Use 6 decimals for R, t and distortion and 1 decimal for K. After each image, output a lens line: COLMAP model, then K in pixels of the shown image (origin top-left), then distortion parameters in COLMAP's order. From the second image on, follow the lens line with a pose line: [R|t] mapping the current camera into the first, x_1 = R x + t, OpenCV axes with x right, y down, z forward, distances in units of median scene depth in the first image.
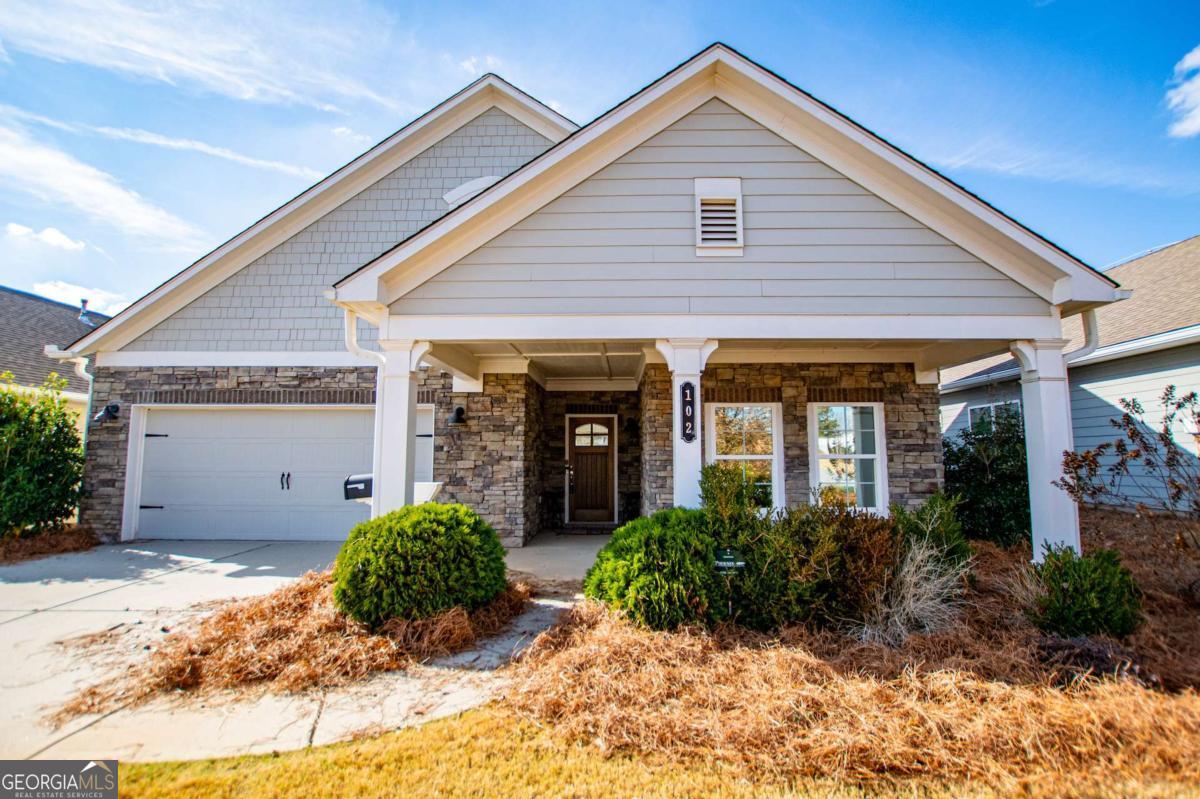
lens RADIAL K [[549.4, 0, 604.8], [0, 549.4, 403.1], [0, 0, 1]] dist [-0.028418, 0.000301]
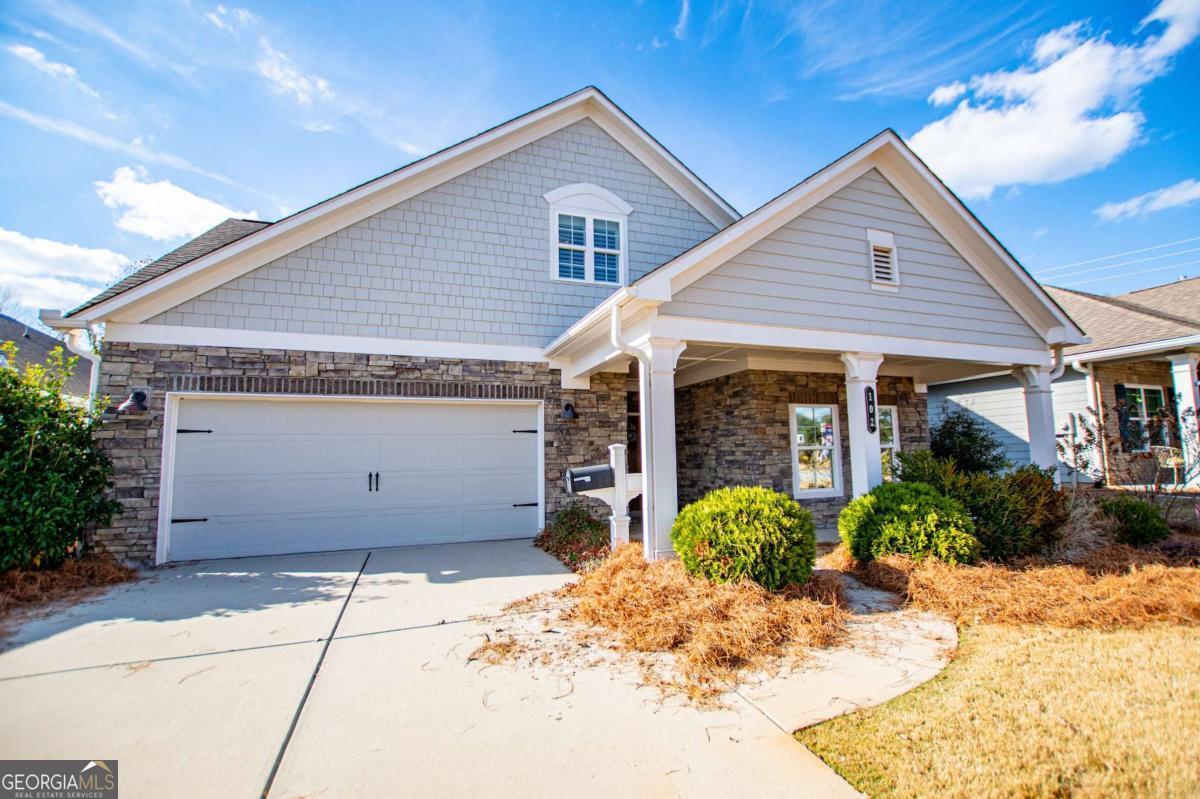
lens RADIAL K [[532.7, 0, 600.0], [0, 532.7, 399.5], [0, 0, 1]] dist [-0.027943, 0.000121]
pose [[0.931233, 0.022003, 0.363758, -0.641176], [-0.017803, 0.999731, -0.014895, 0.015581], [-0.363988, 0.007394, 0.931374, 0.055699]]
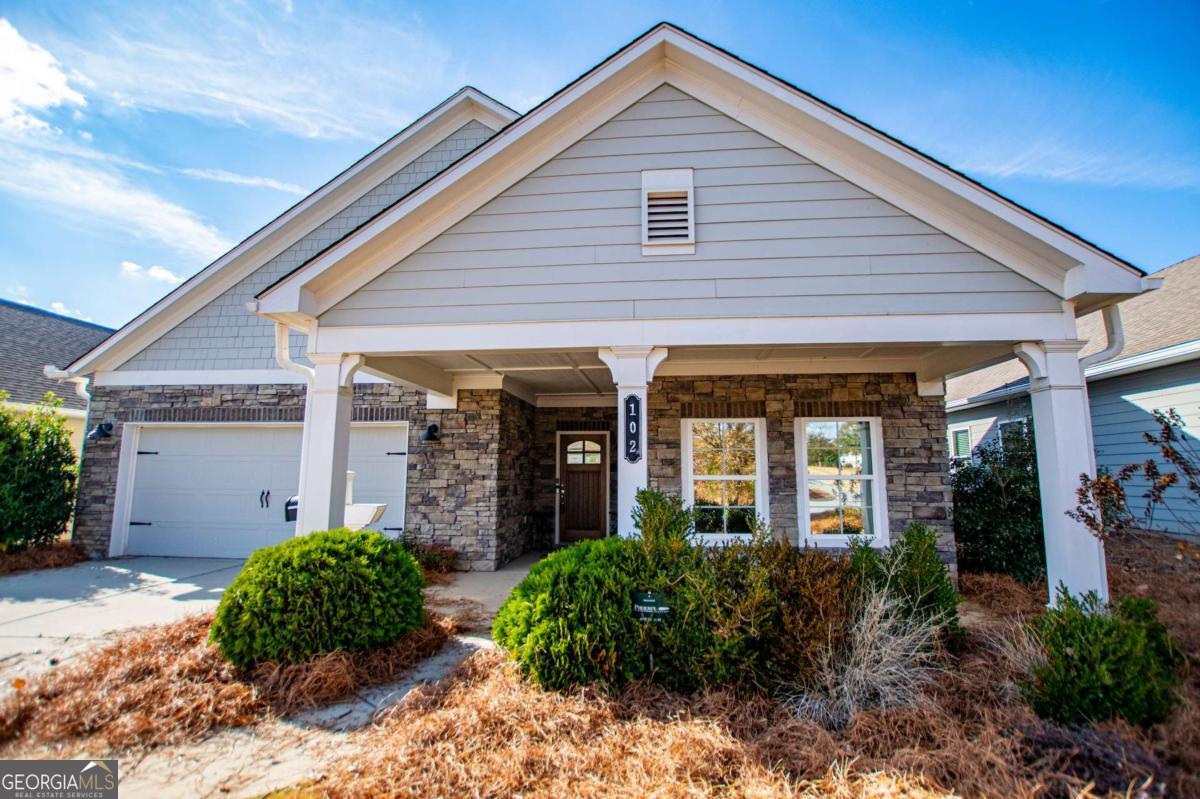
lens RADIAL K [[531.8, 0, 605.9], [0, 531.8, 402.8], [0, 0, 1]] dist [-0.027795, 0.000556]
pose [[0.996912, -0.007449, -0.078175, 0.127105], [0.004930, 0.999464, -0.032361, 0.001453], [0.078374, 0.031876, 0.996414, 0.097413]]
